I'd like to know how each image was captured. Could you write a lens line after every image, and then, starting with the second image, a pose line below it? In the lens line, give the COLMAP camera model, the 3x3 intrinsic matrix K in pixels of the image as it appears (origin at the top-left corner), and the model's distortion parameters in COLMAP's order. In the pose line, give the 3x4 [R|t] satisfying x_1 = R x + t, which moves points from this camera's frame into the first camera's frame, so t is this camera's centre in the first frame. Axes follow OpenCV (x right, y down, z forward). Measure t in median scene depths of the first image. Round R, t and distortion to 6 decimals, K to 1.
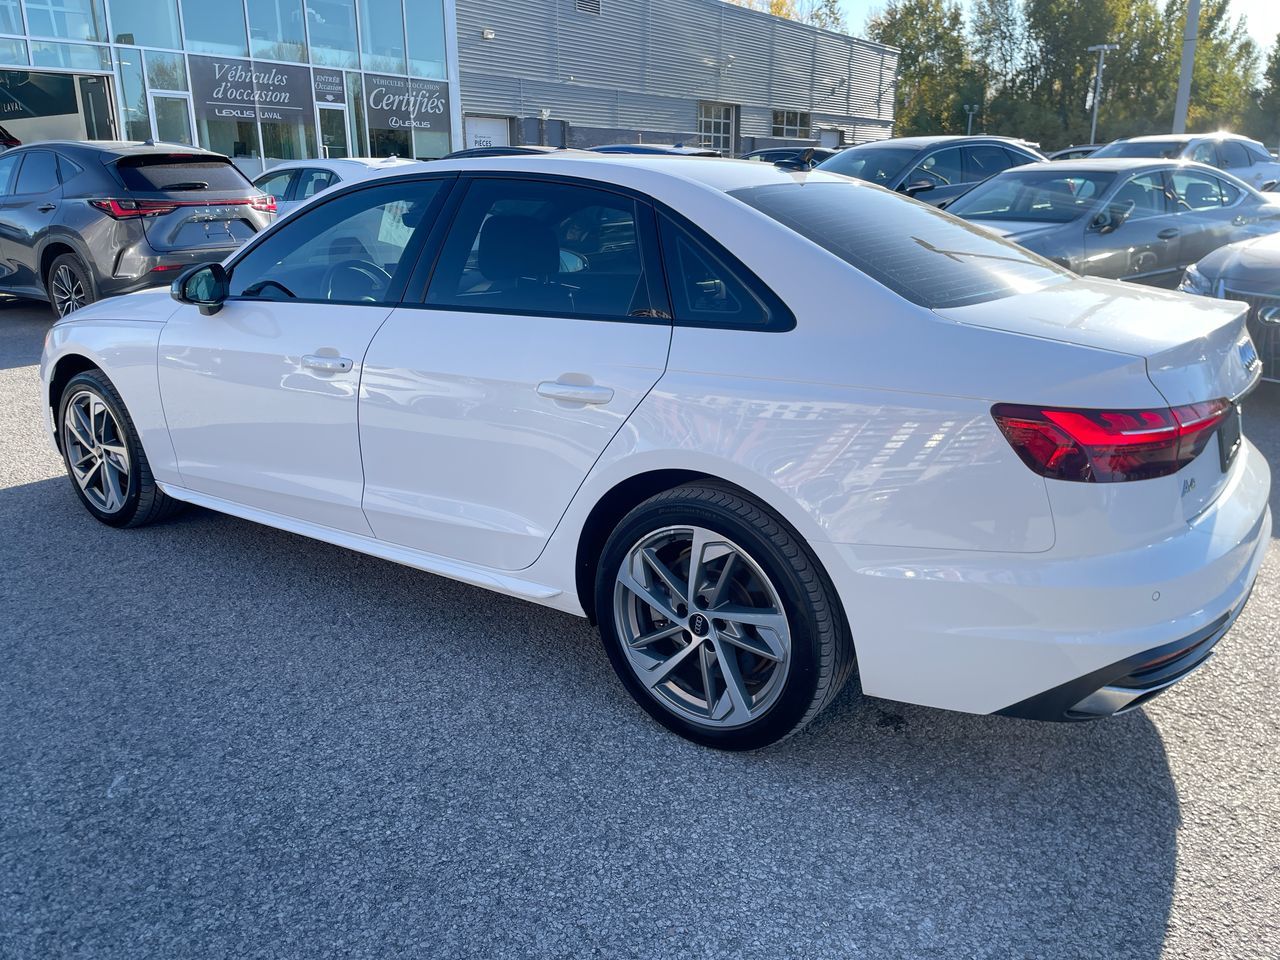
lens RADIAL K [[968.5, 0, 627.1], [0, 968.5, 480.1], [0, 0, 1]] dist [0.091990, -0.119901]
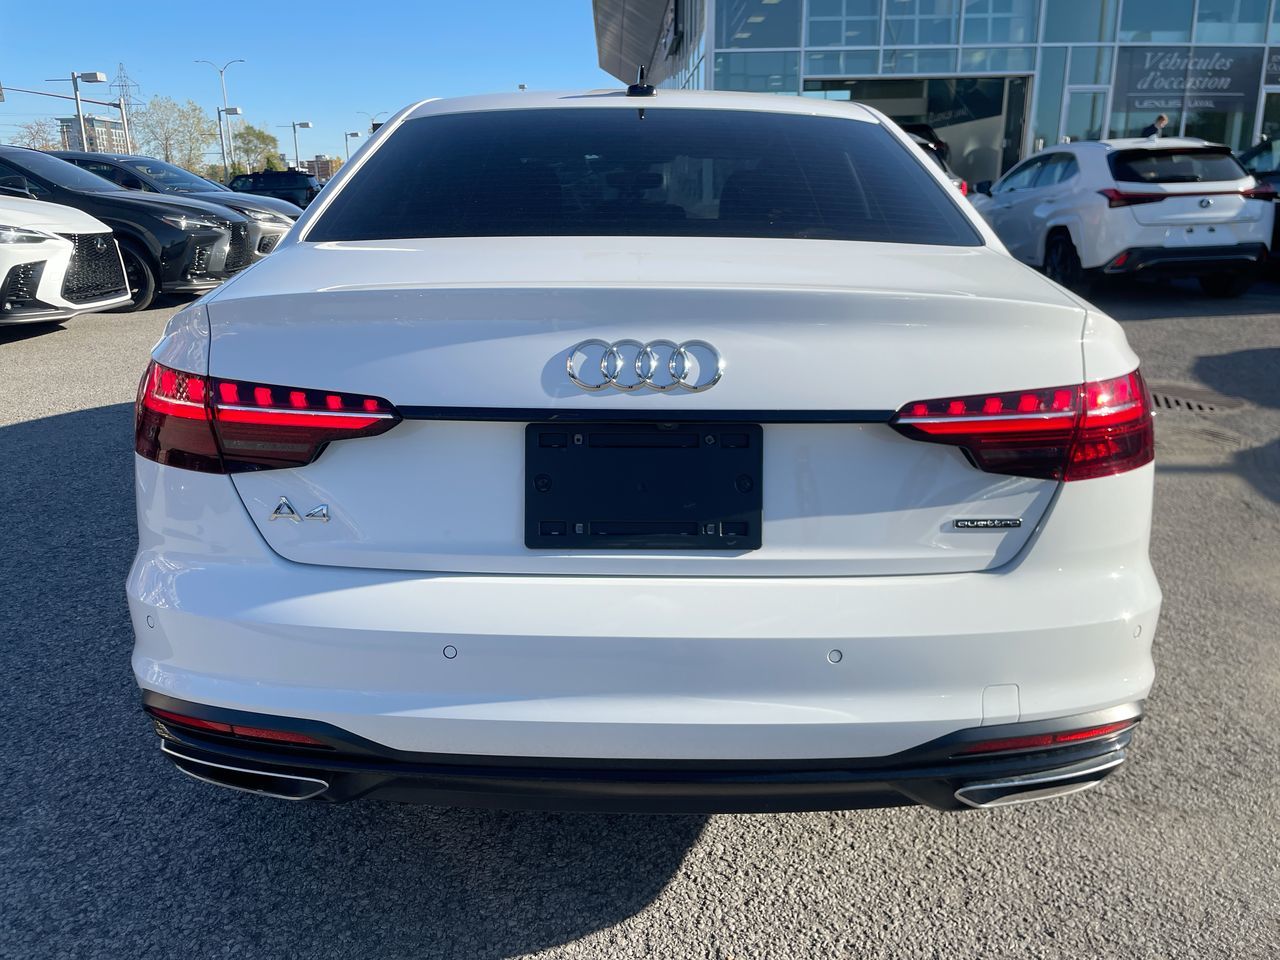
lens RADIAL K [[968.5, 0, 625.4], [0, 968.5, 477.0], [0, 0, 1]] dist [0.091990, -0.119901]
pose [[0.583519, 0.225260, -0.780233, 0.114065], [-0.230725, 0.967154, 0.106672, -0.013099], [0.778634, 0.117774, 0.616326, 0.071040]]
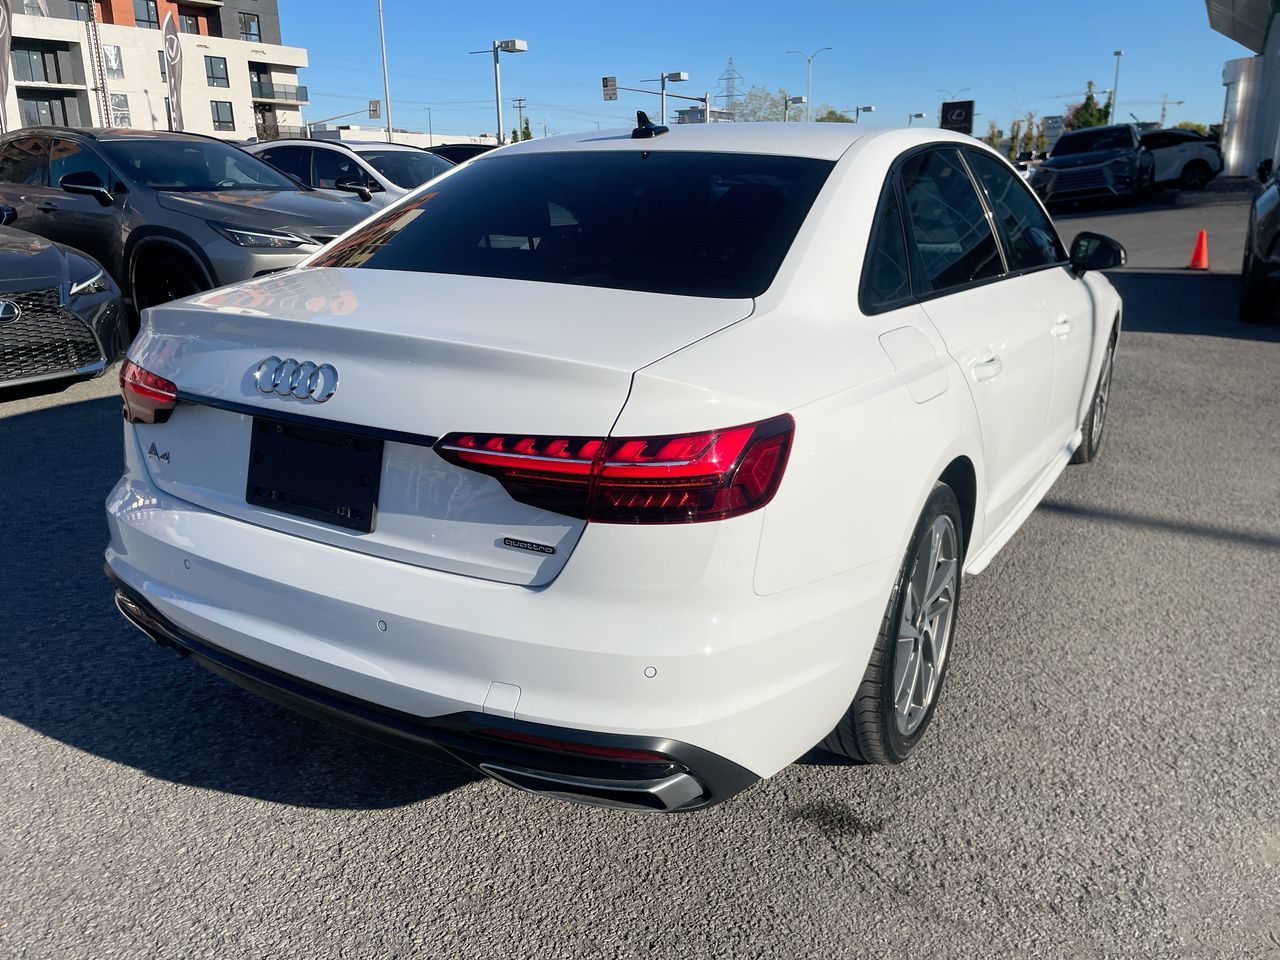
lens RADIAL K [[968.5, 0, 636.3], [0, 968.5, 471.5], [0, 0, 1]] dist [0.091990, -0.119901]
pose [[0.081539, 0.288735, -0.953931, 0.147142], [-0.279691, 0.925287, 0.256158, -0.034688], [0.956621, 0.245919, 0.156203, 0.122956]]
